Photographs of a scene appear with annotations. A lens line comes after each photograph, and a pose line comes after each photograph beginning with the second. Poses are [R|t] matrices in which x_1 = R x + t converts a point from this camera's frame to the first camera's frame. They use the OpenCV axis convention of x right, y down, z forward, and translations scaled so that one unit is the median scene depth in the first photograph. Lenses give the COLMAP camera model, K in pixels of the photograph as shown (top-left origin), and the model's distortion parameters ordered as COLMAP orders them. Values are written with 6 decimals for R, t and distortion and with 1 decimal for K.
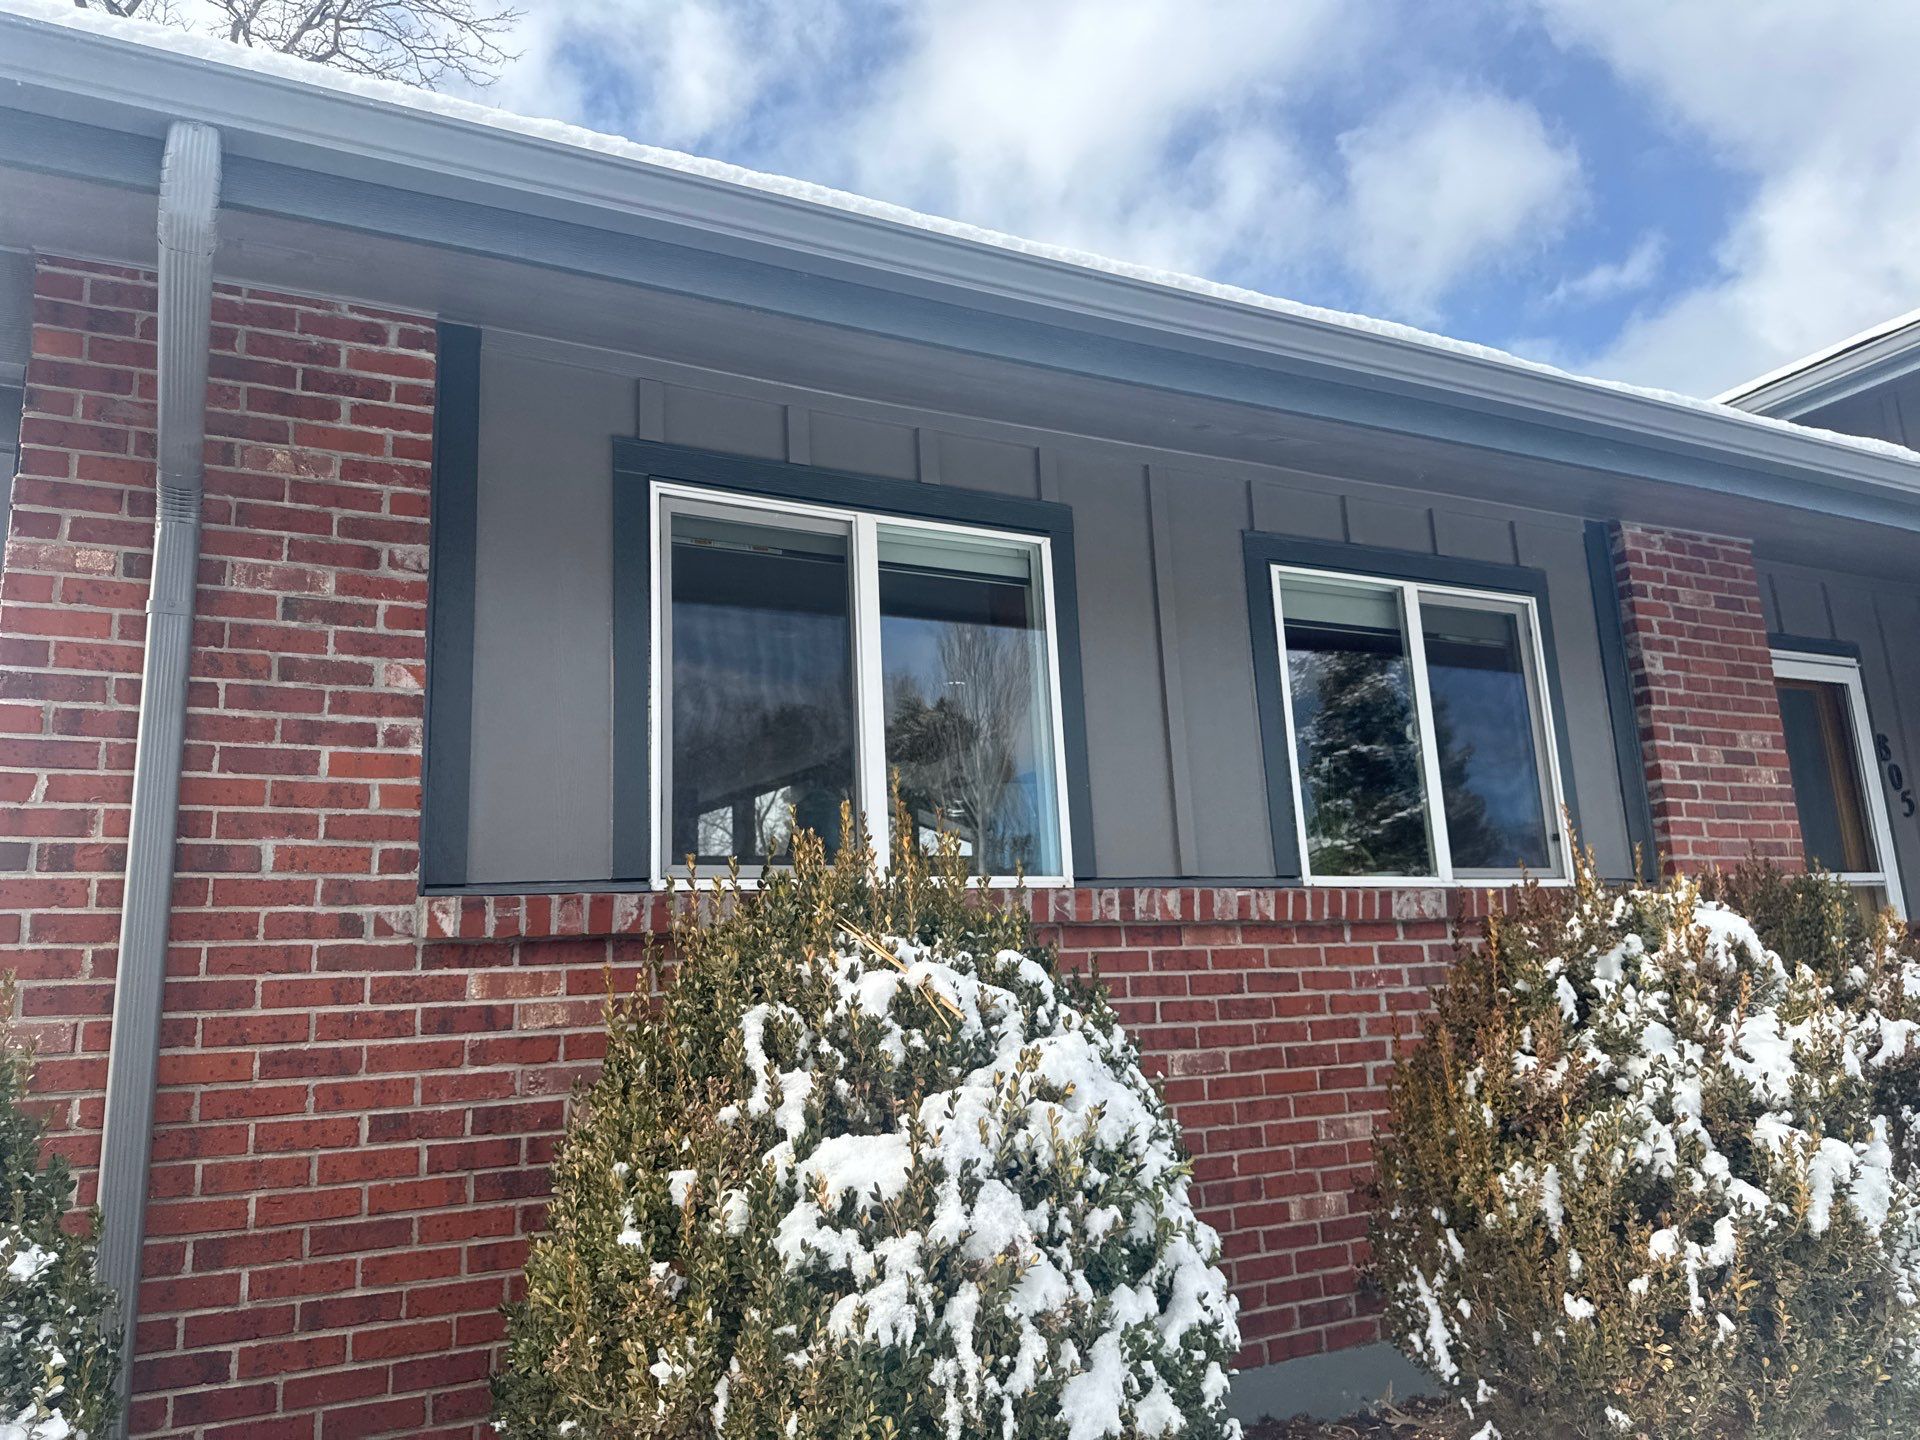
lens RADIAL K [[1418.6, 0, 924.7], [0, 1418.6, 718.9], [0, 0, 1]] dist [0.004631, -0.000990]
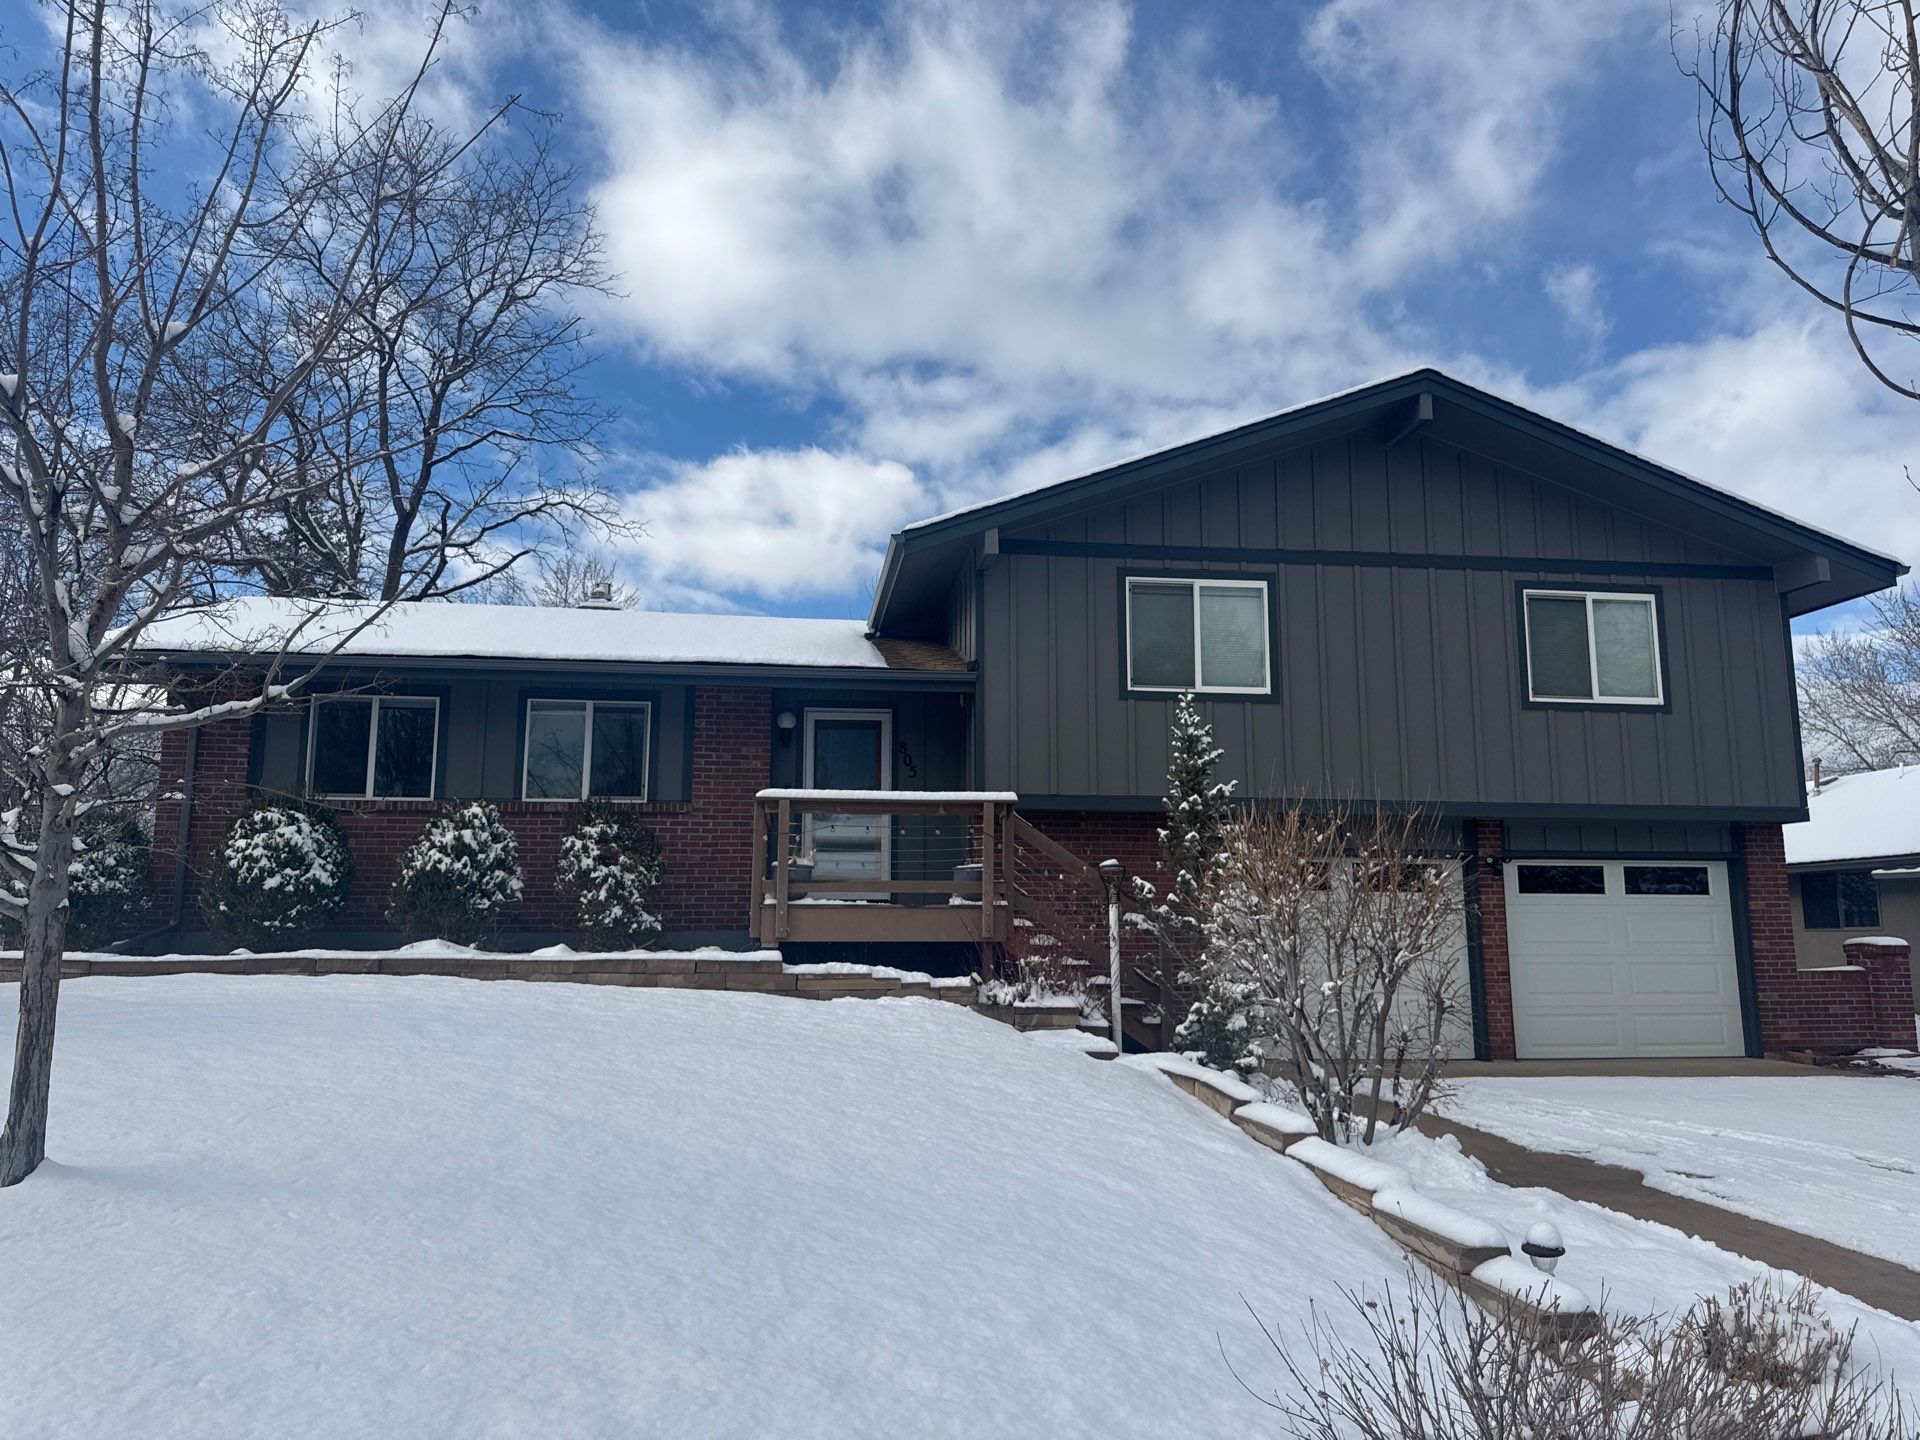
lens RADIAL K [[1422.9, 0, 960.0], [0, 1422.9, 720.0], [0, 0, 1]] dist [-0.011037, -0.012768]
pose [[0.942775, -0.004833, -0.333396, 1.925246], [0.023262, 0.998412, 0.051309, -0.177198], [0.332618, -0.056128, 0.941390, -1.442850]]
